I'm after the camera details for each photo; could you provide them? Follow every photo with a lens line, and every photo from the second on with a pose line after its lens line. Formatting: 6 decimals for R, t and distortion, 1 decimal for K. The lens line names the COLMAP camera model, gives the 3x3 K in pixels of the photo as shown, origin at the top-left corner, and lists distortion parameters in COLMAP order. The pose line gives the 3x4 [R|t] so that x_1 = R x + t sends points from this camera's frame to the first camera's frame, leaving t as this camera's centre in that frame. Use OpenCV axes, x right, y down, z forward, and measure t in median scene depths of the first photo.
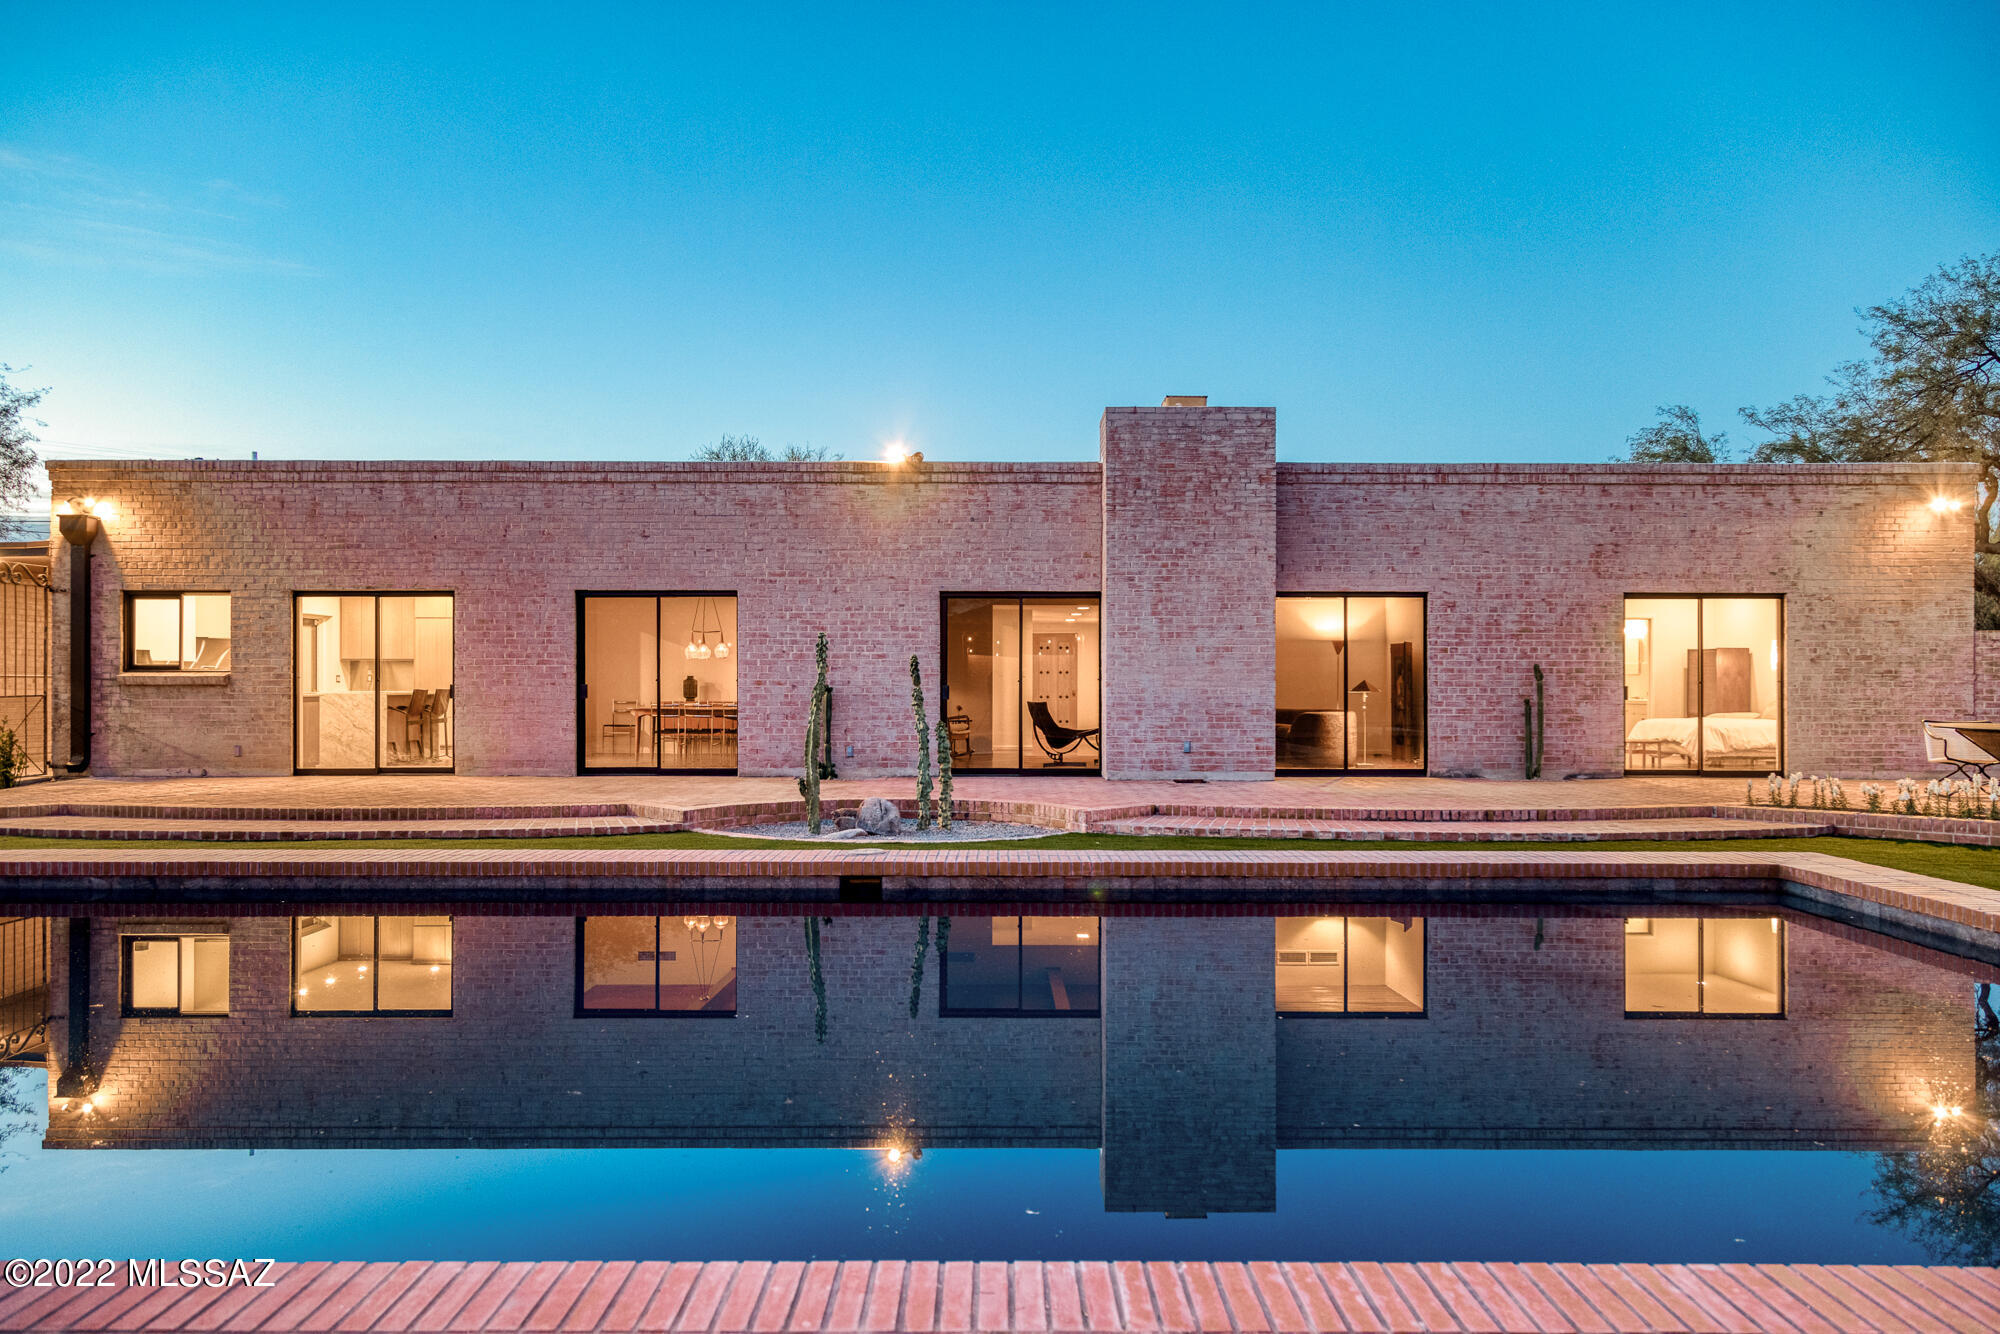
lens RADIAL K [[1326.6, 0, 997.2], [0, 1326.6, 674.1], [0, 0, 1]] dist [0.013118, -0.005638]
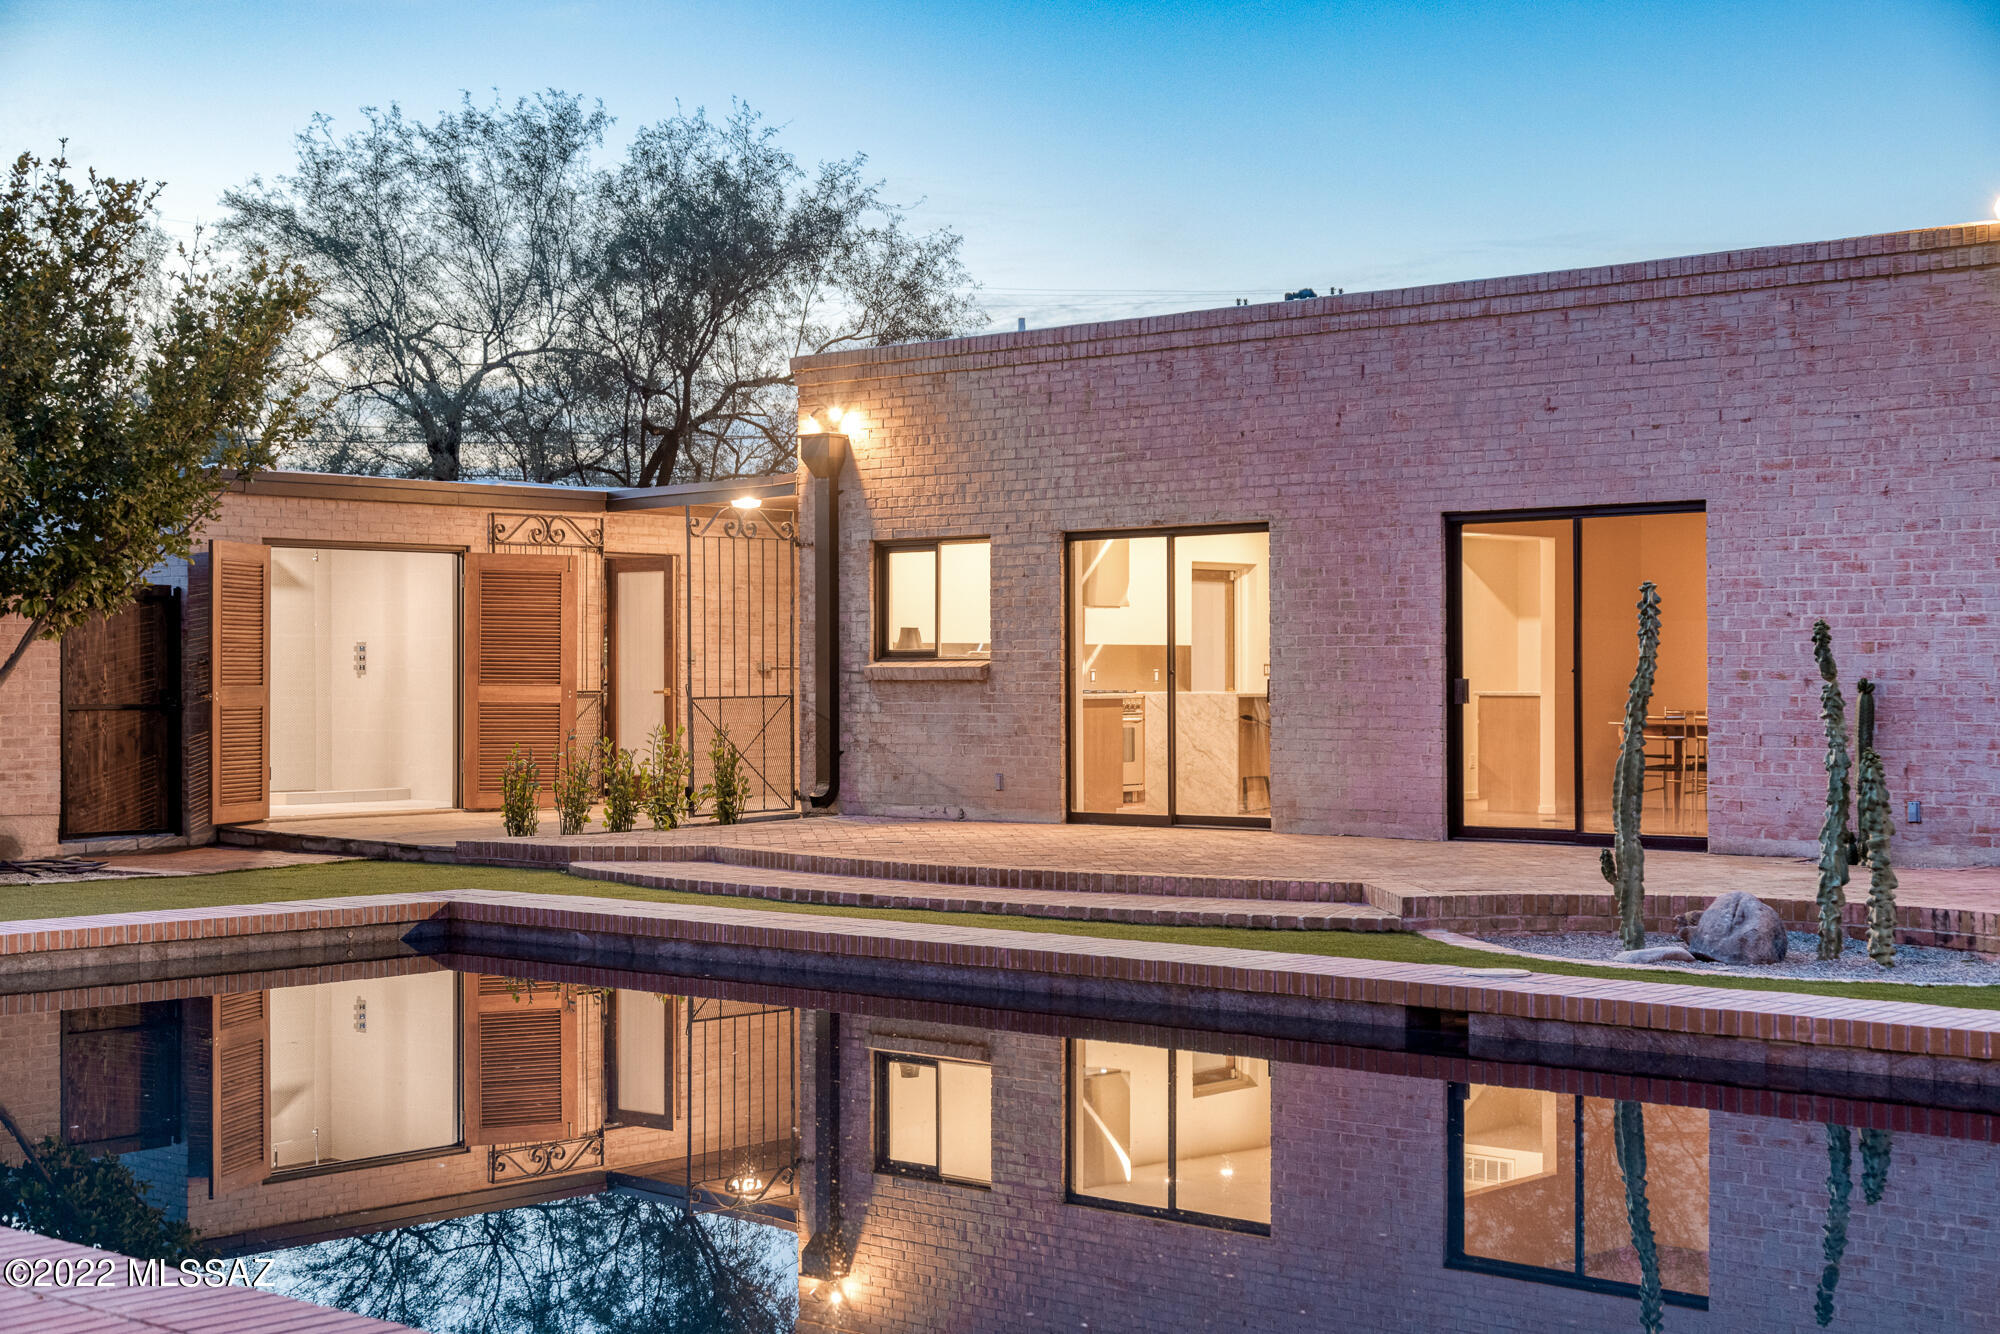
lens RADIAL K [[2763.9, 0, 948.4], [0, 2763.9, 665.8], [0, 0, 1]] dist [0.043580, 0.000000]
pose [[0.745585, -0.004906, -0.666393, 0.312866], [0.006358, 0.999980, -0.000248, 0.001249], [0.666381, -0.004052, 0.745601, -0.021398]]
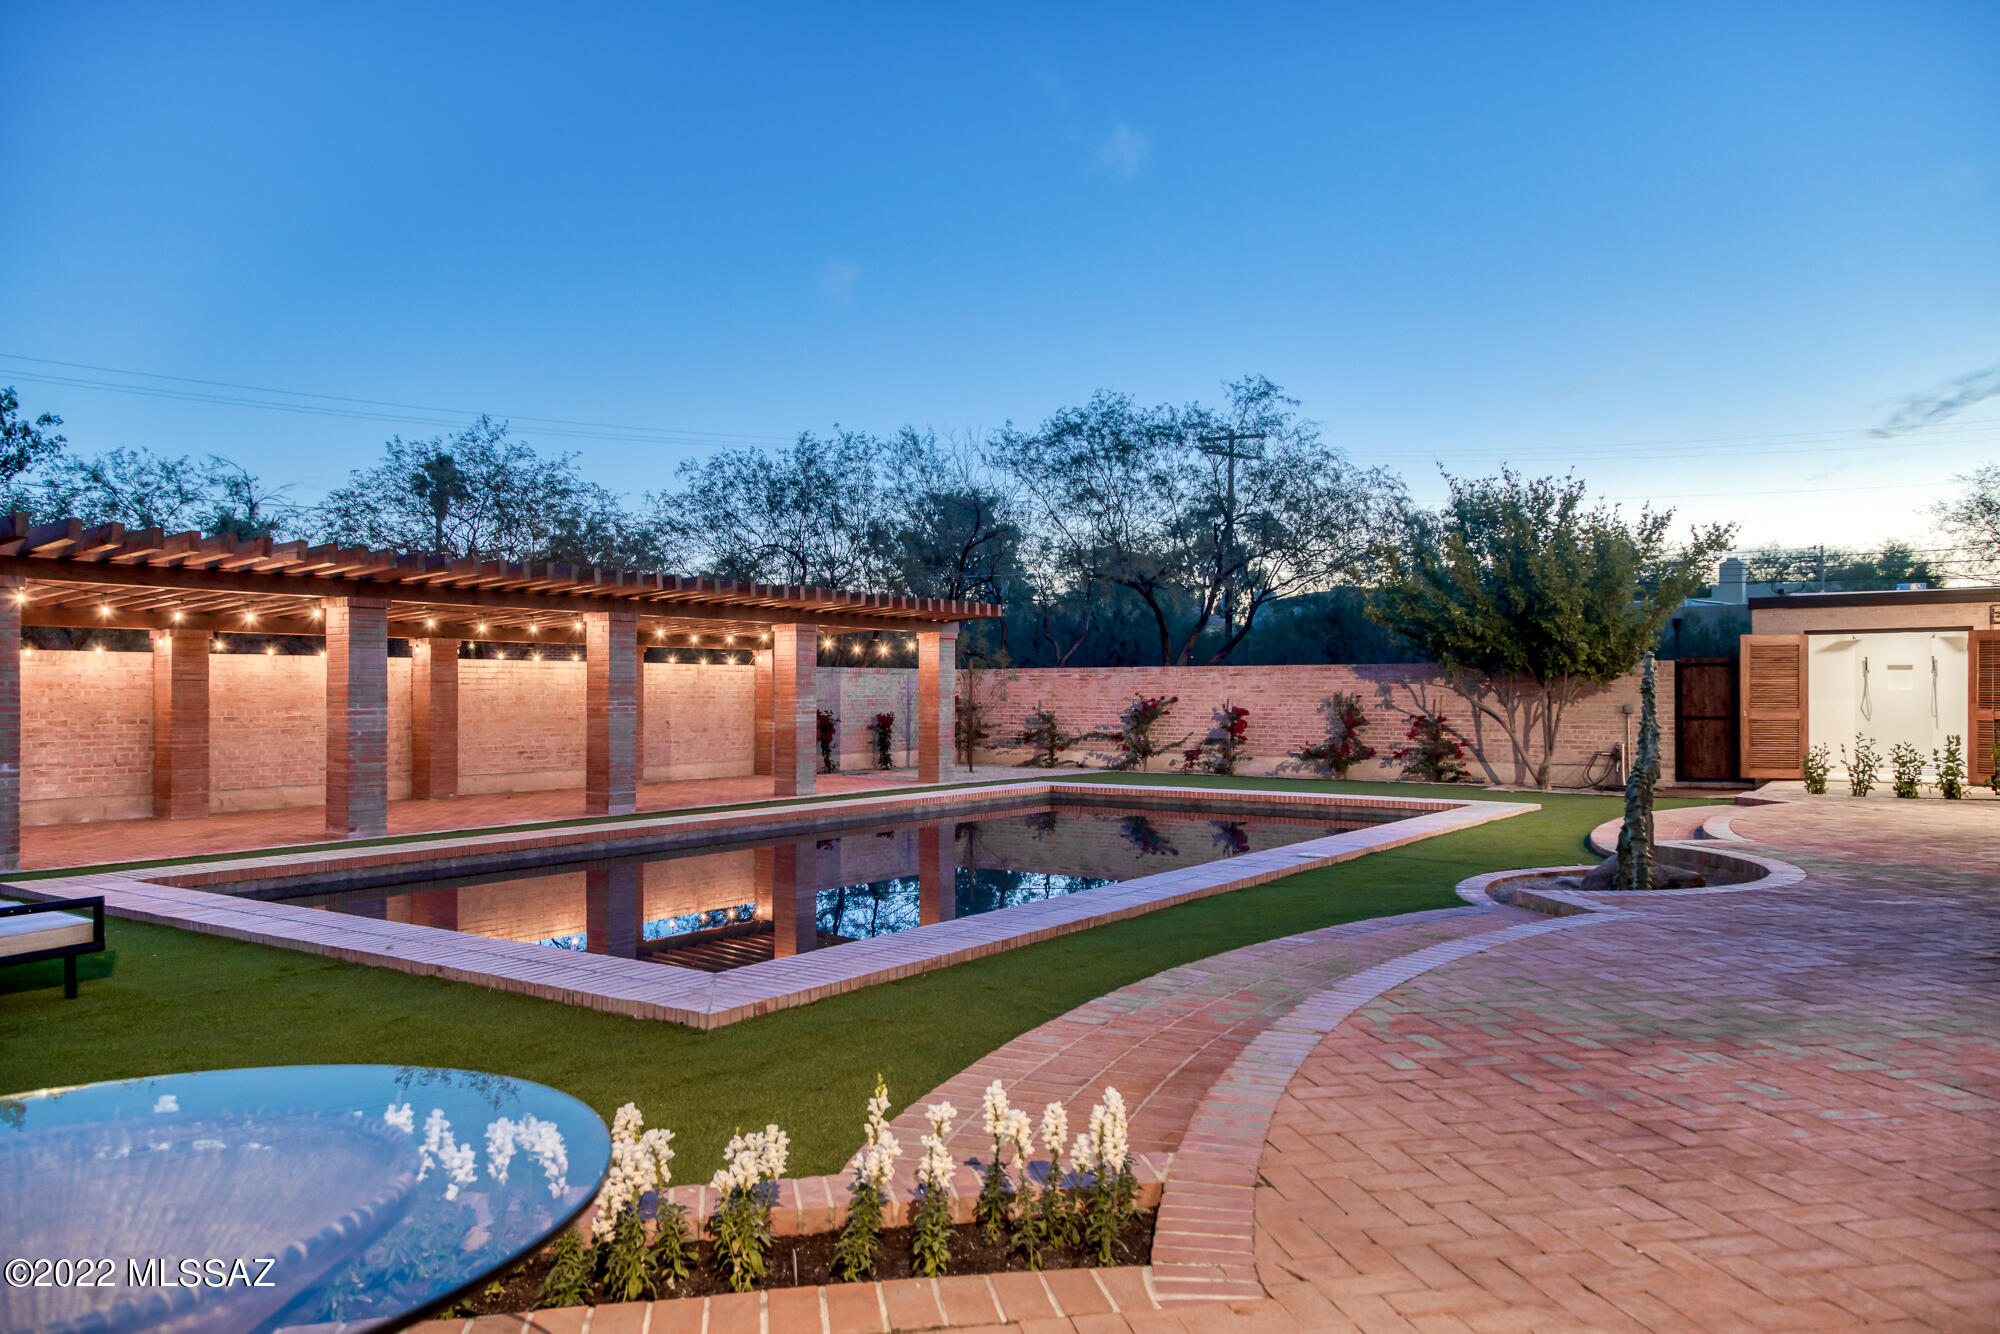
lens RADIAL K [[1326.6, 0, 994.1], [0, 1326.6, 675.5], [0, 0, 1]] dist [0.013118, -0.005638]
pose [[-0.558168, -0.011963, -0.829642, 0.619546], [0.005282, 0.999825, -0.017971, -0.003952], [0.829711, -0.014413, -0.558007, 0.870604]]
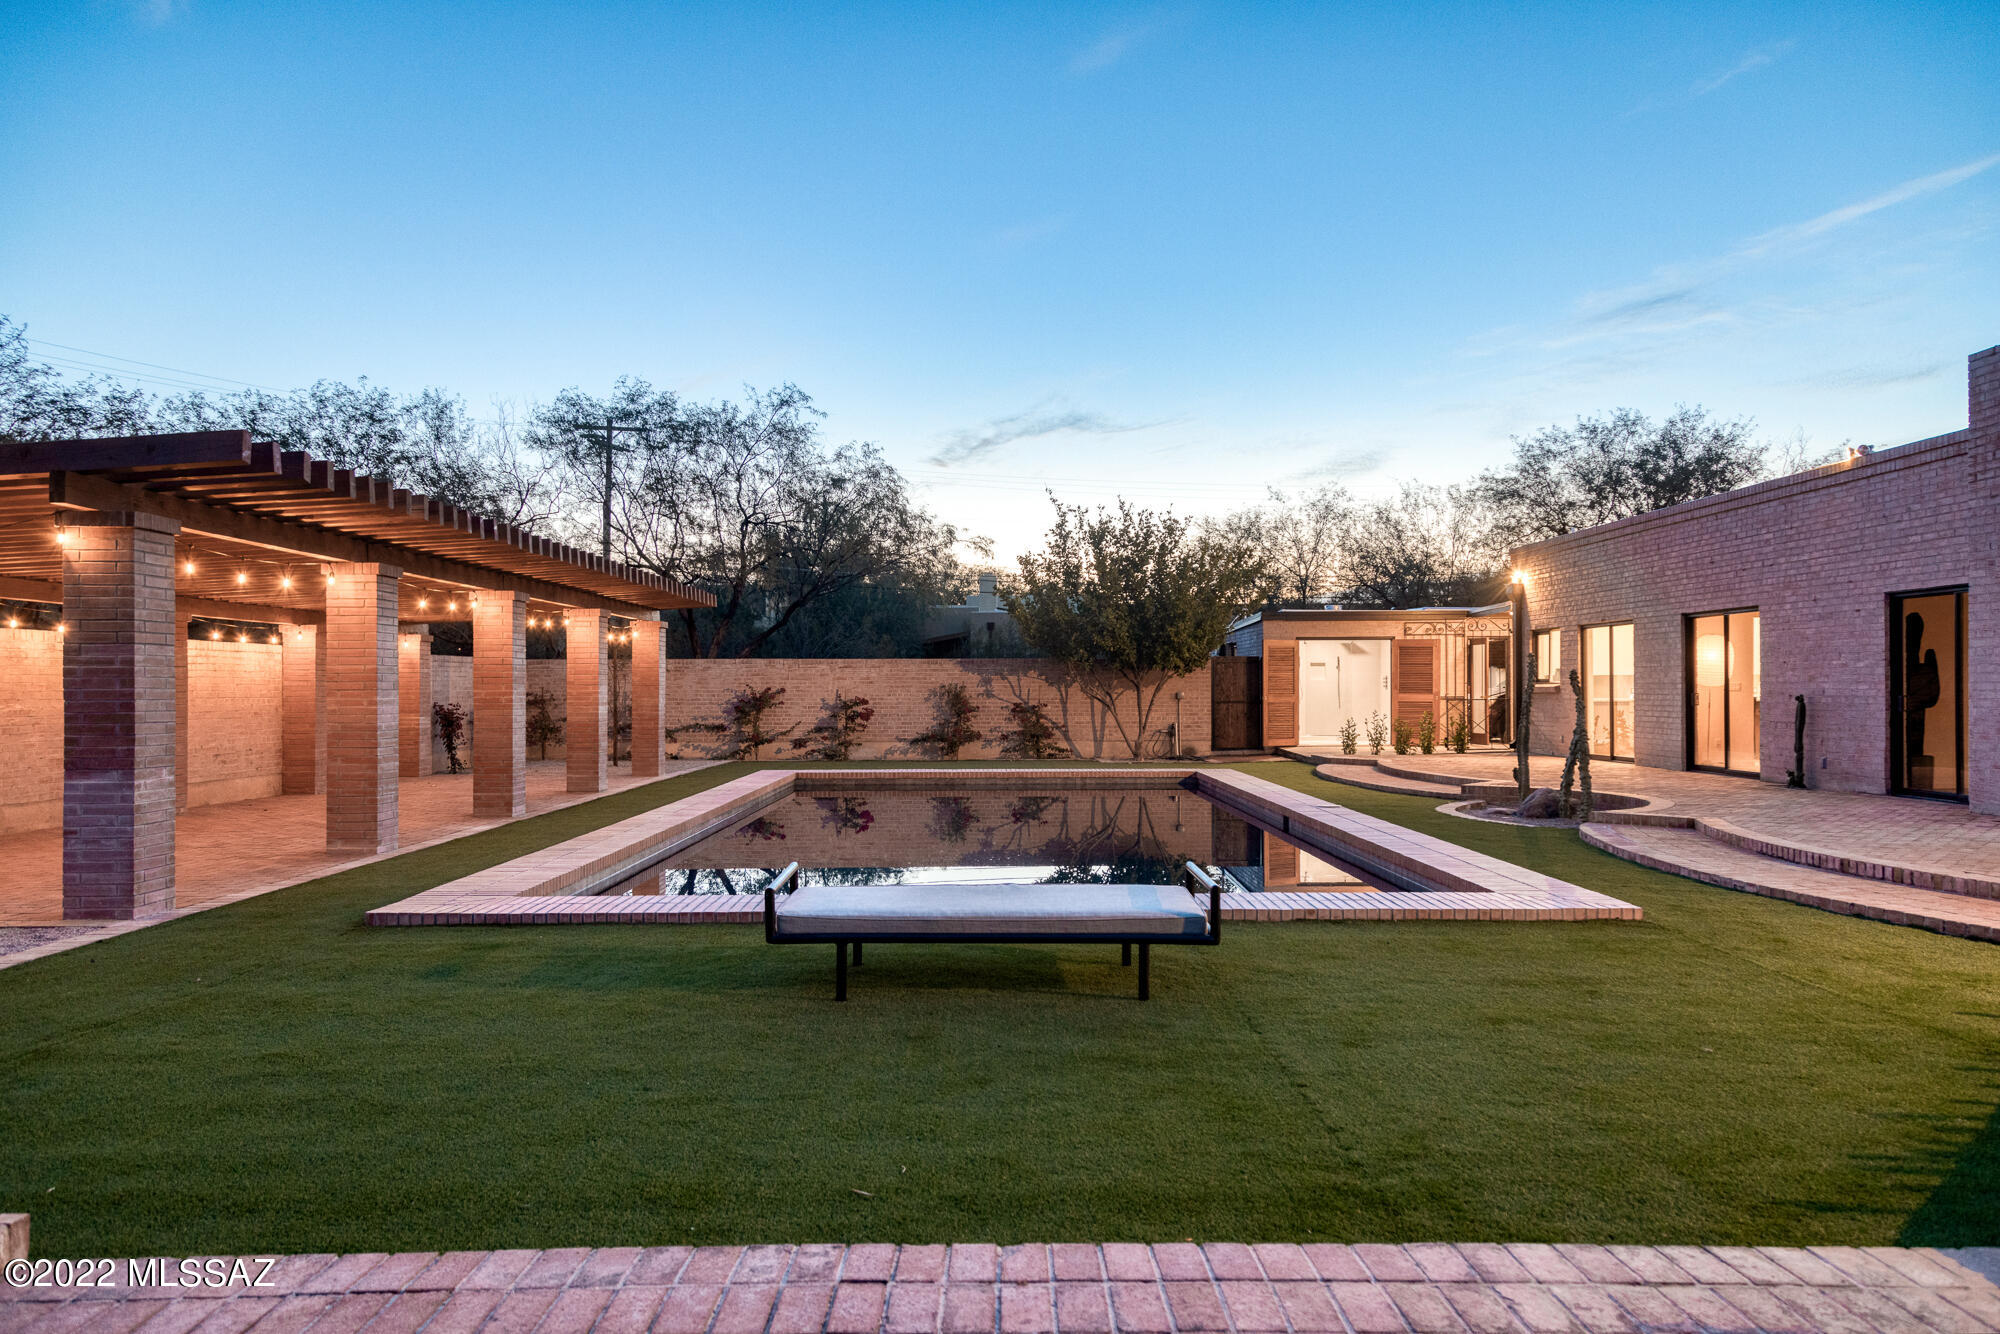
lens RADIAL K [[1326.6, 0, 987.0], [0, 1326.6, 676.1], [0, 0, 1]] dist [0.013118, -0.005638]
pose [[0.016682, -0.010366, -0.999807, 0.856339], [0.009030, 0.999907, -0.010216, -0.001037], [0.999820, -0.008858, 0.016774, 0.362943]]
